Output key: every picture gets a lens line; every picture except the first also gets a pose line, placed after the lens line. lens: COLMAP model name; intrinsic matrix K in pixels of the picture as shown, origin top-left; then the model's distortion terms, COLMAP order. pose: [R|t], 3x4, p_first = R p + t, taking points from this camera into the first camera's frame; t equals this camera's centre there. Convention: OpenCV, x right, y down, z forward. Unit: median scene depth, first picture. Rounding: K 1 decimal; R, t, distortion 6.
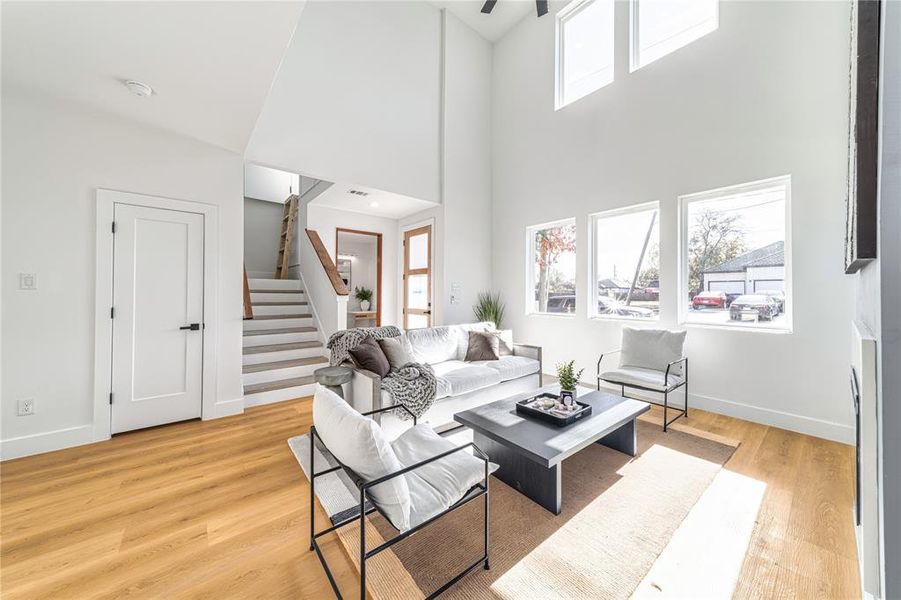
lens RADIAL K [[314.0, 0, 449.5], [0, 314.0, 285.6], [0, 0, 1]] dist [0.011887, -0.000011]
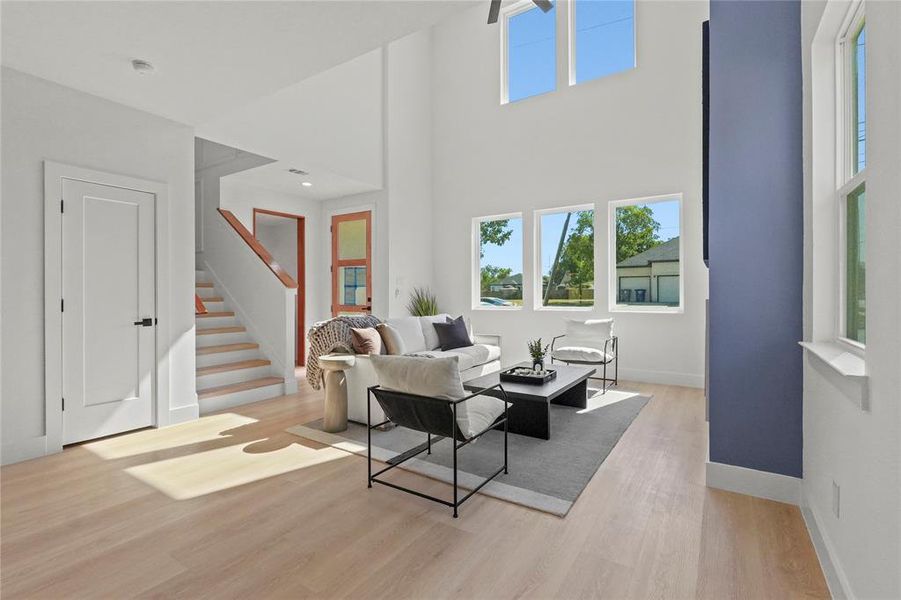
lens RADIAL K [[417.4, 0, 448.0], [0, 417.4, 290.9], [0, 0, 1]] dist [-0.006250, -0.000277]
pose [[0.955030, -0.006328, 0.296442, -0.292453], [0.000724, 0.999819, 0.019011, 0.018192], [-0.296509, -0.017941, 0.954862, -0.293732]]
